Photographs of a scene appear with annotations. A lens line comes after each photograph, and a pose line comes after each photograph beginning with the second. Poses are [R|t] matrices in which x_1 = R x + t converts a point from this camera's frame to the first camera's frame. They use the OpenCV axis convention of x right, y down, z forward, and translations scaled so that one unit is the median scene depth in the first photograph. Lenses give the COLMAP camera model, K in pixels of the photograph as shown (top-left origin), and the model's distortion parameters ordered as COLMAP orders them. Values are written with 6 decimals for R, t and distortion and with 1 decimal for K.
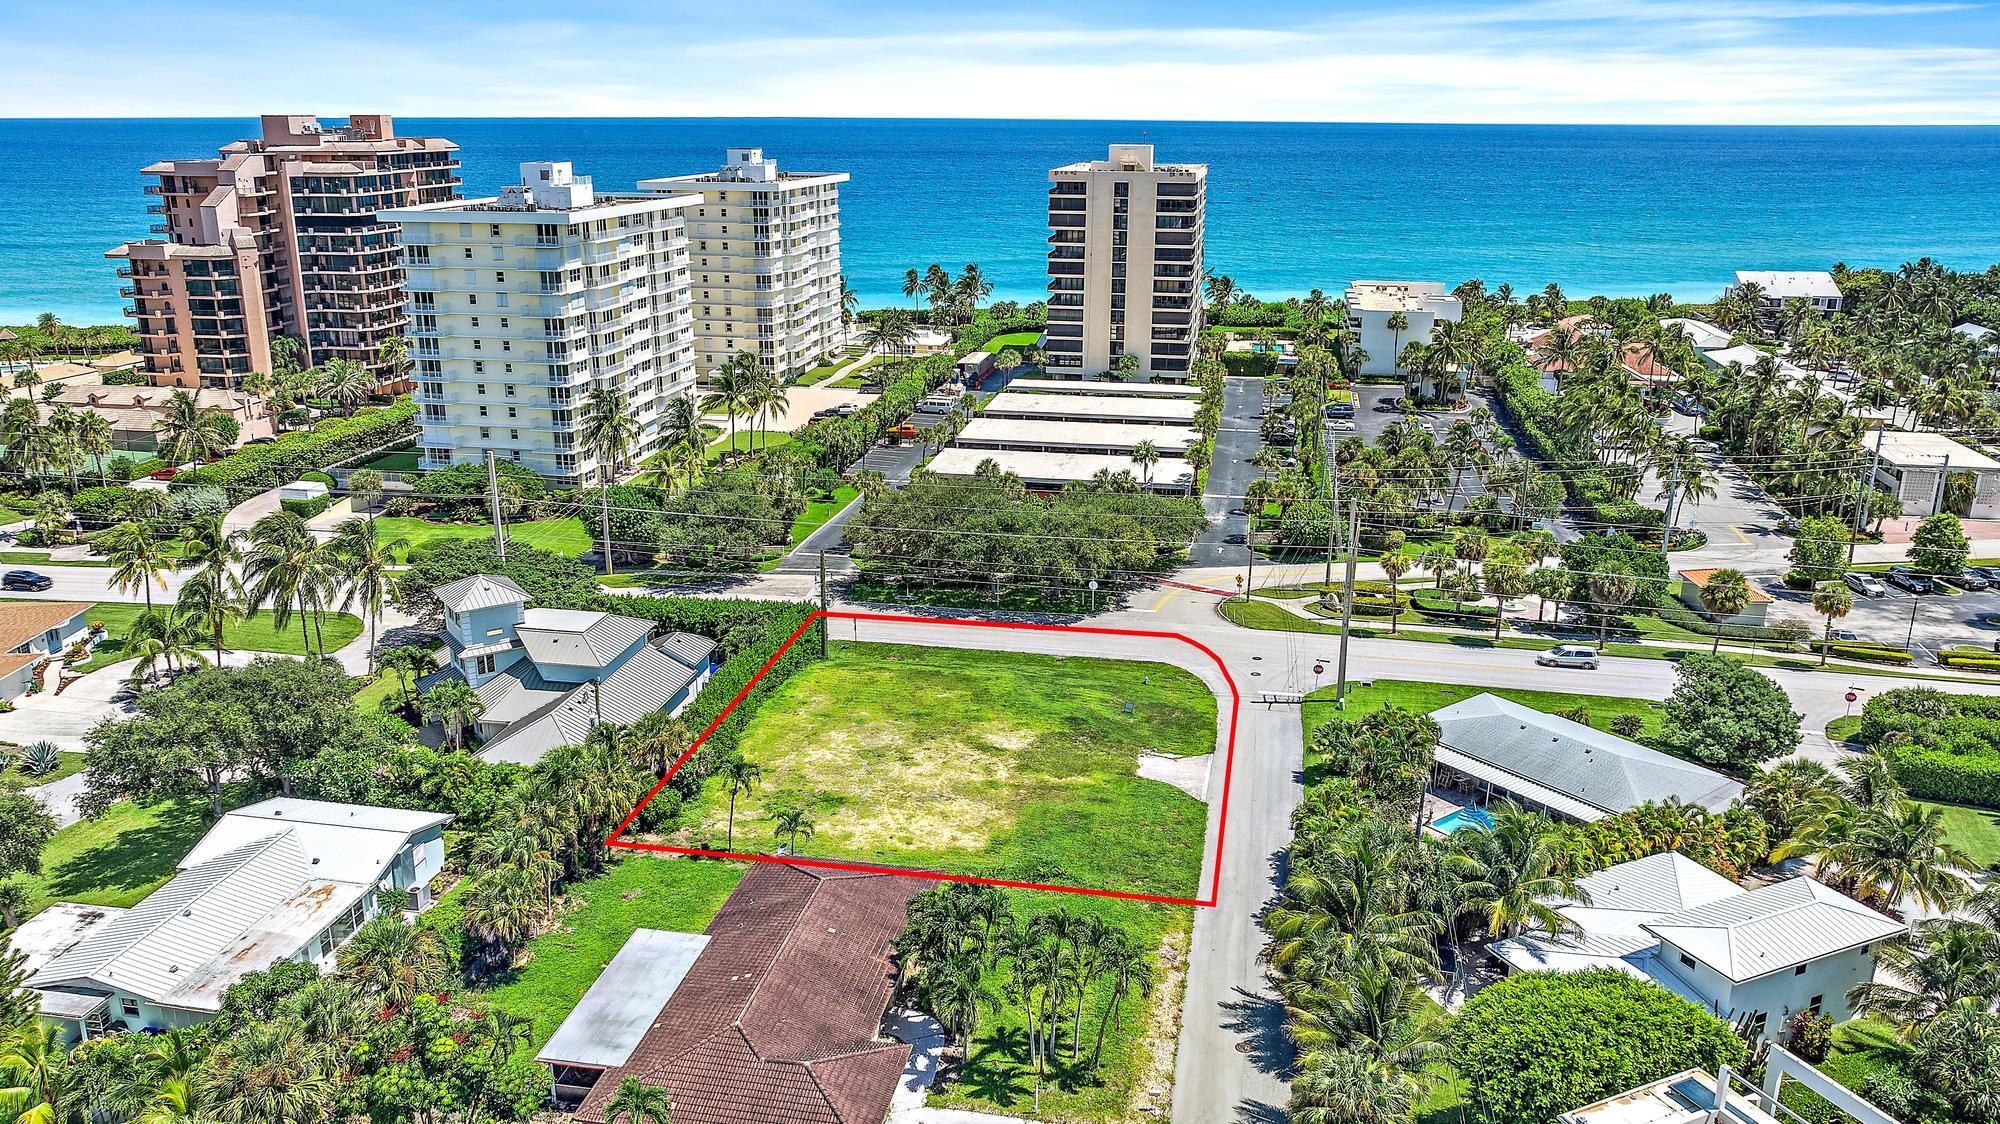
lens RADIAL K [[1473.6, 0, 1000.0], [0, 1473.6, 562.0], [0, 0, 1]] dist [-0.033210, -0.002312]
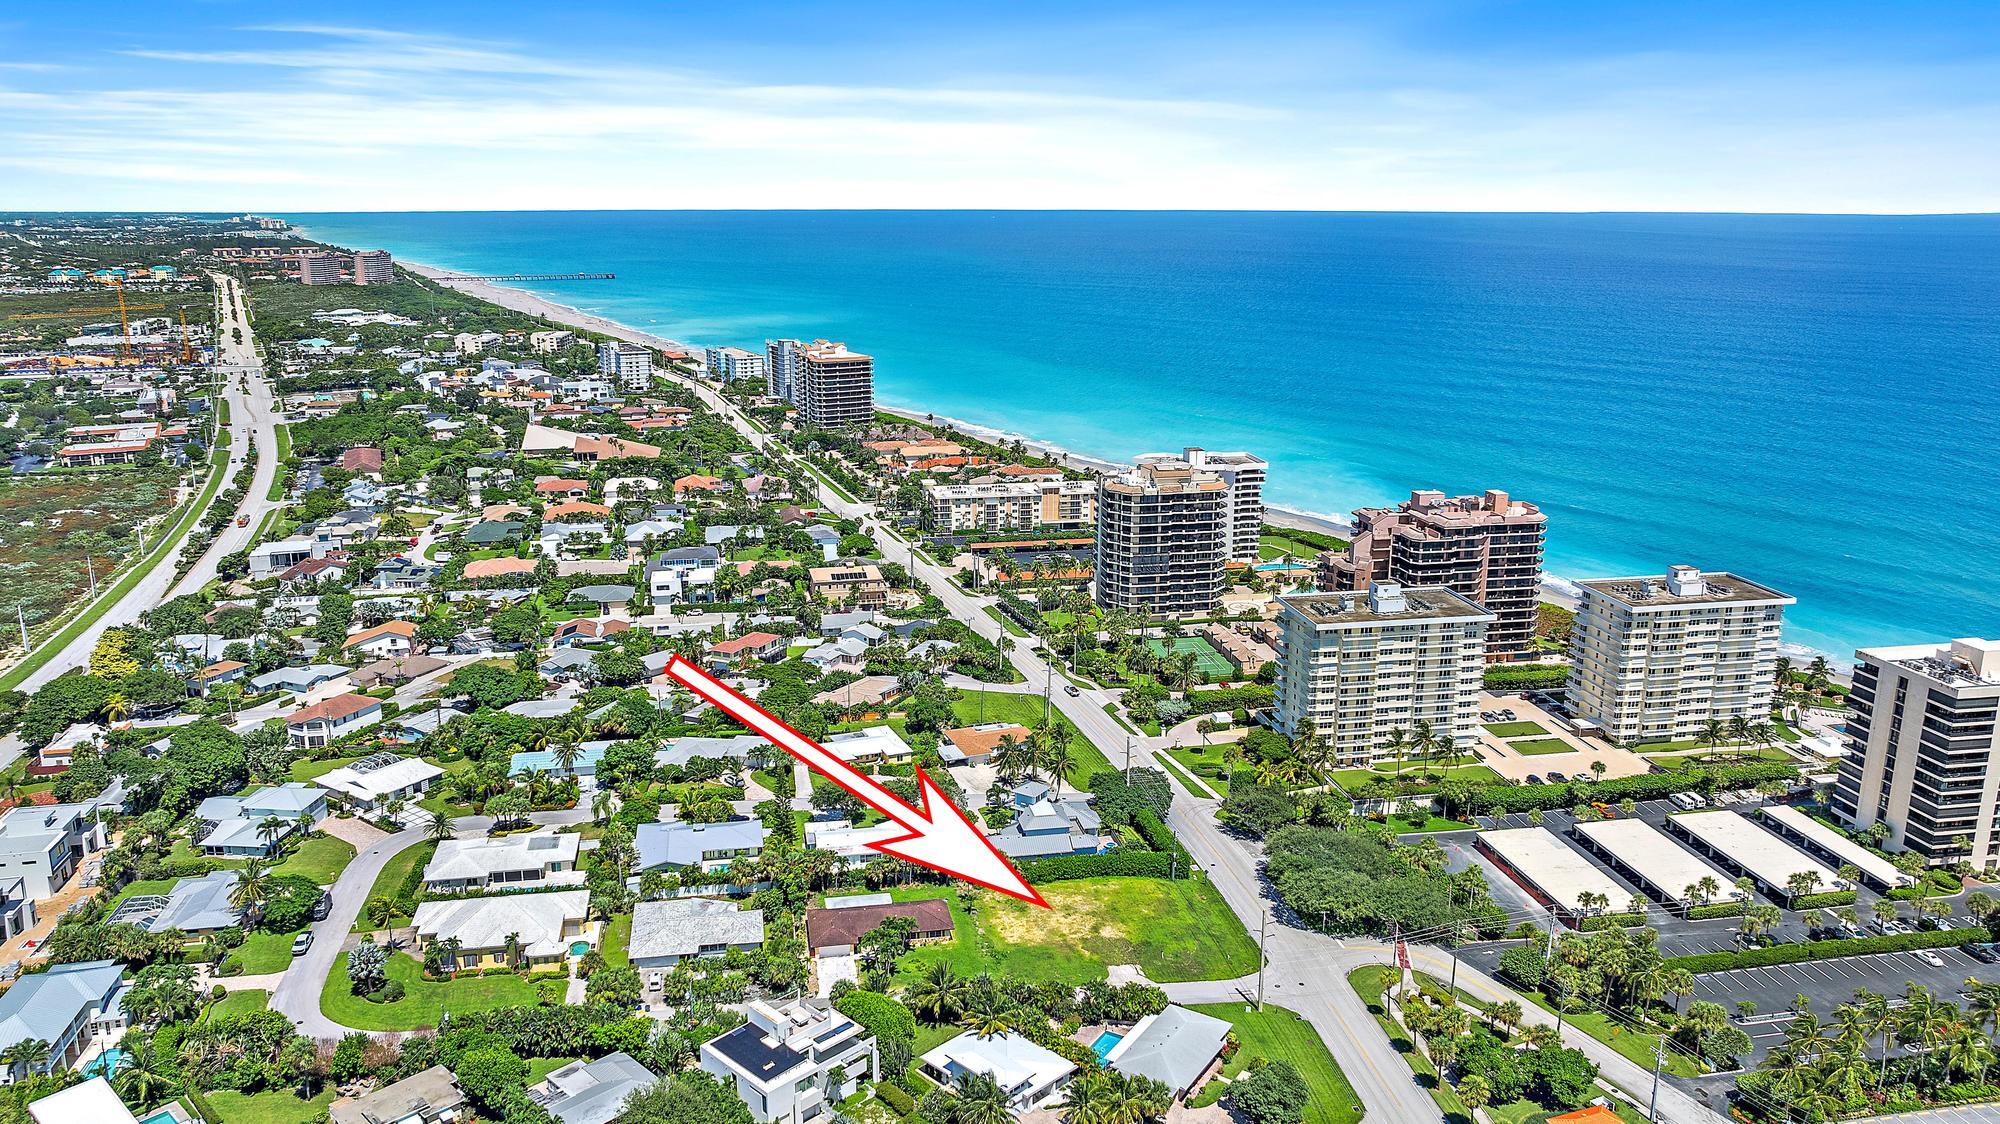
lens RADIAL K [[1420.4, 0, 1000.0], [0, 1420.4, 562.0], [0, 0, 1]] dist [0.000291, 0.001040]
pose [[0.361237, 0.216454, -0.907003, 1.074581], [-0.266605, 0.956056, 0.121978, -0.390754], [0.893549, 0.197748, 0.403071, -0.099313]]
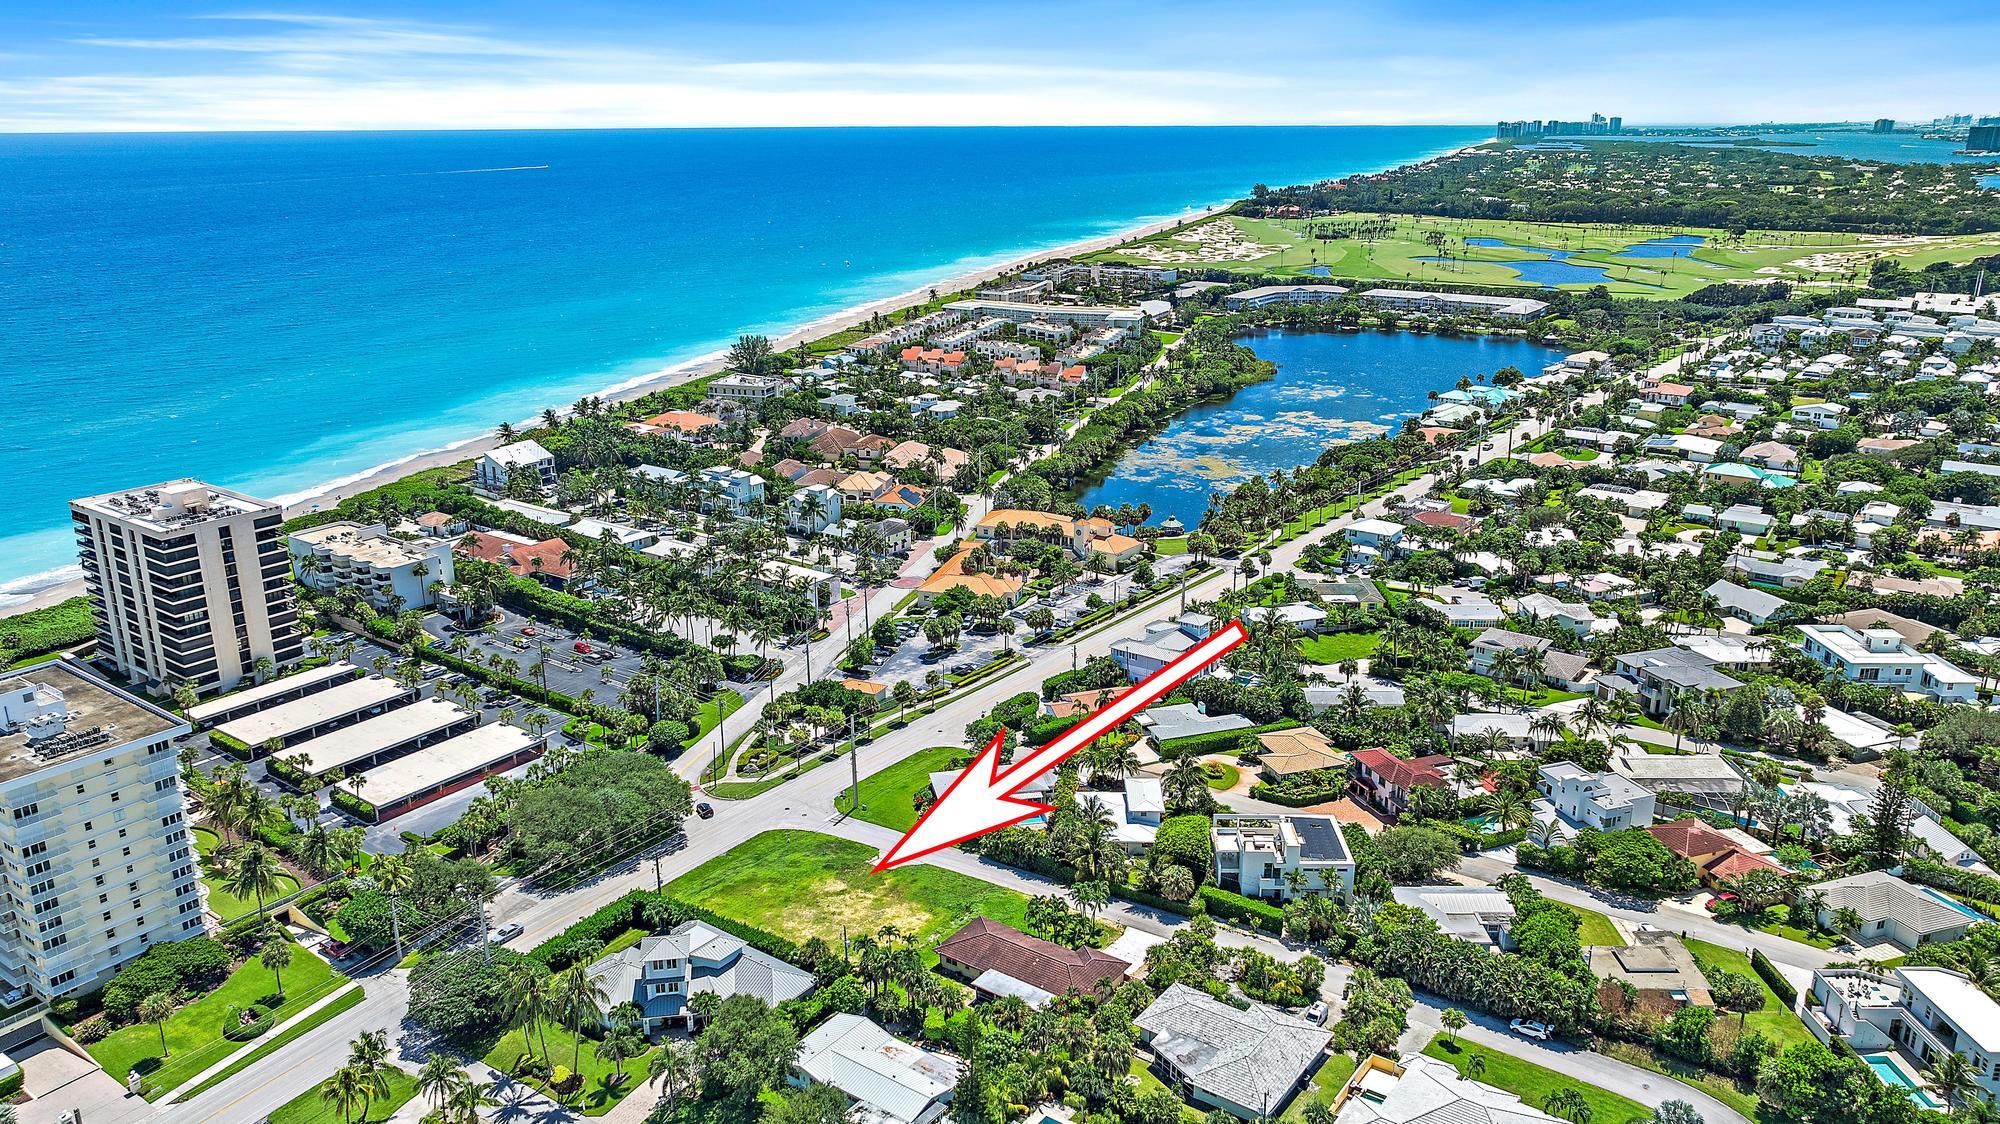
lens RADIAL K [[1473.6, 0, 1000.0], [0, 1473.6, 562.0], [0, 0, 1]] dist [-0.033210, -0.002312]
pose [[0.426535, -0.276071, 0.861309, -0.916891], [0.267184, 0.948240, 0.171620, -0.357379], [-0.864107, 0.156926, 0.478219, -0.153640]]
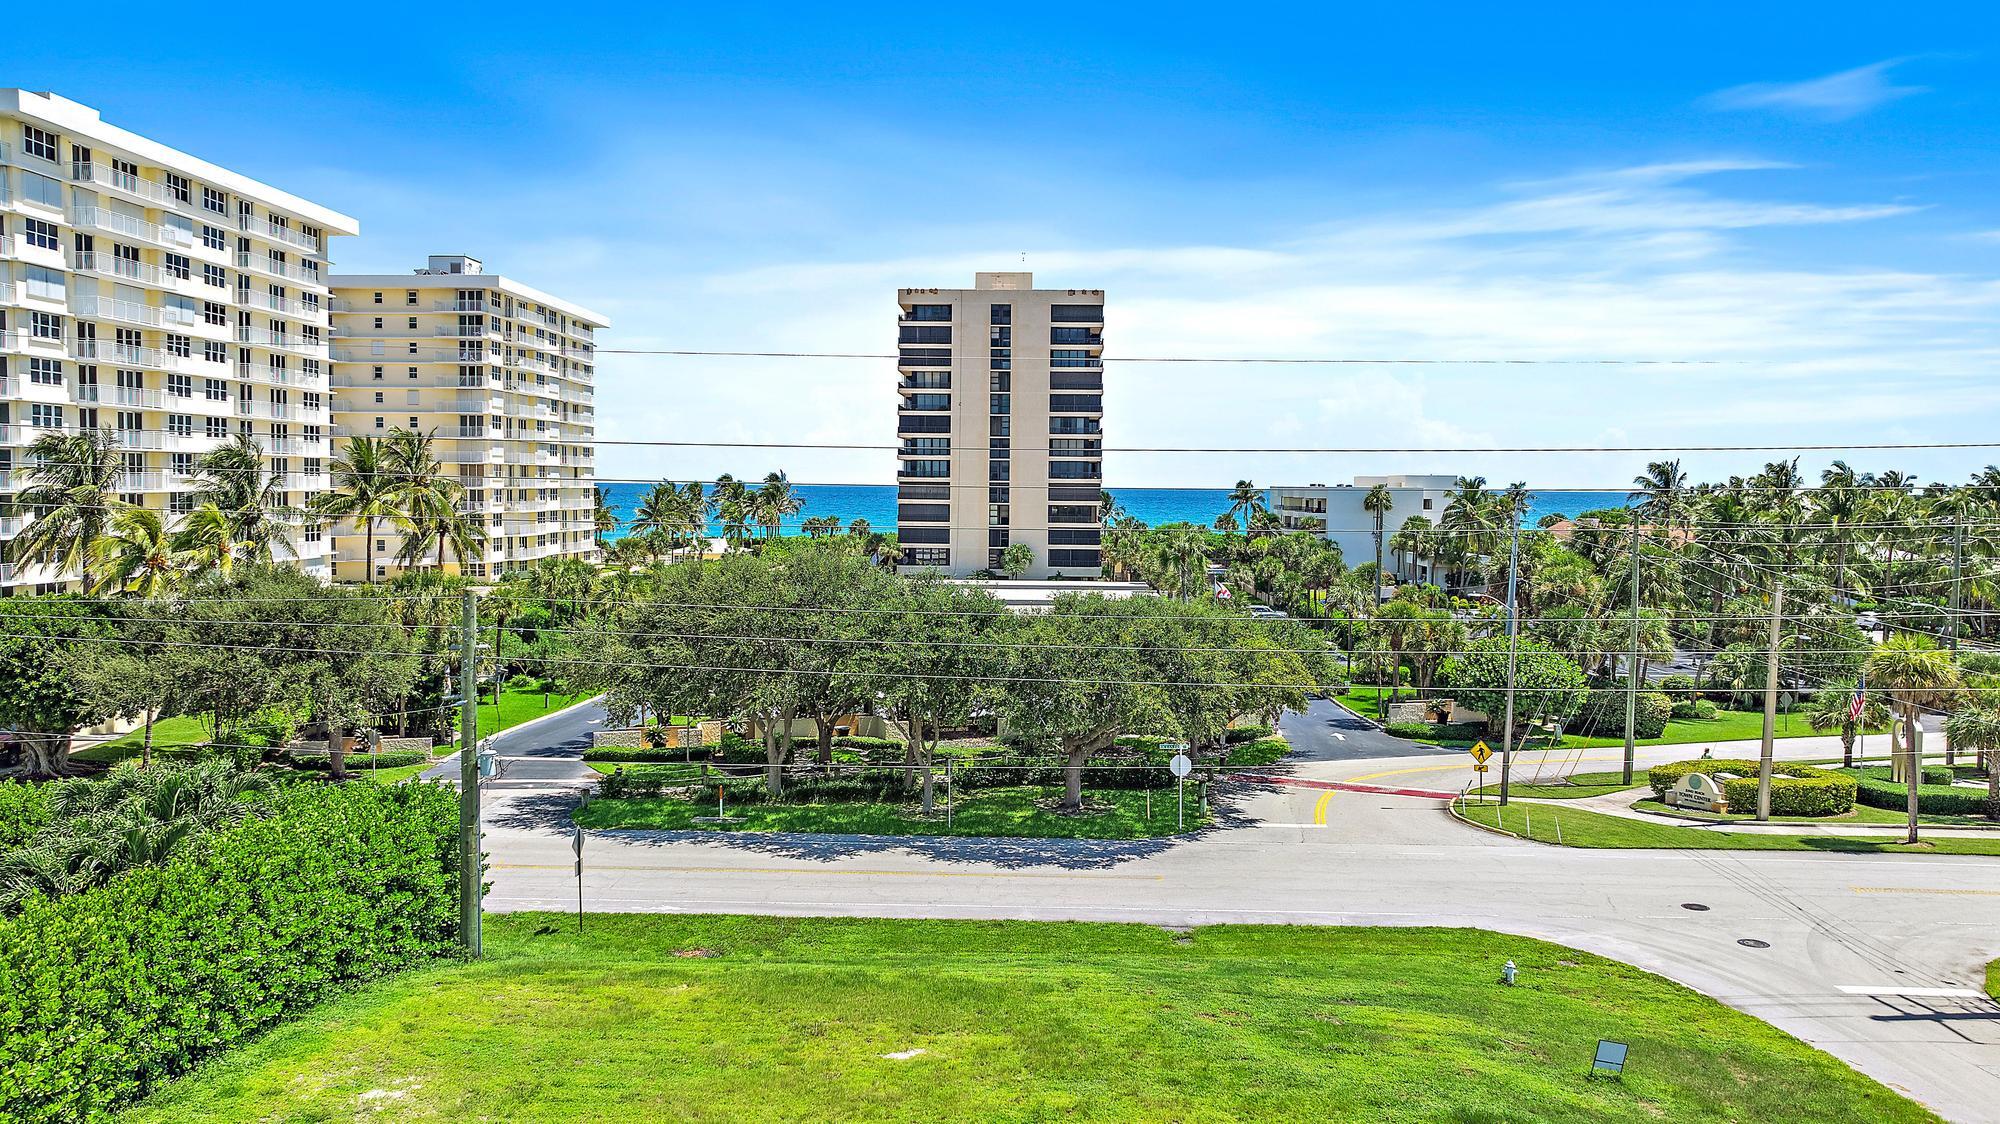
lens RADIAL K [[1473.6, 0, 1000.0], [0, 1473.6, 562.0], [0, 0, 1]] dist [-0.033210, -0.002312]
pose [[0.987870, -0.004653, 0.155210, -0.039338], [0.041766, 0.970679, -0.236725, 0.043264], [-0.149558, 0.240336, 0.959099, 0.463337]]
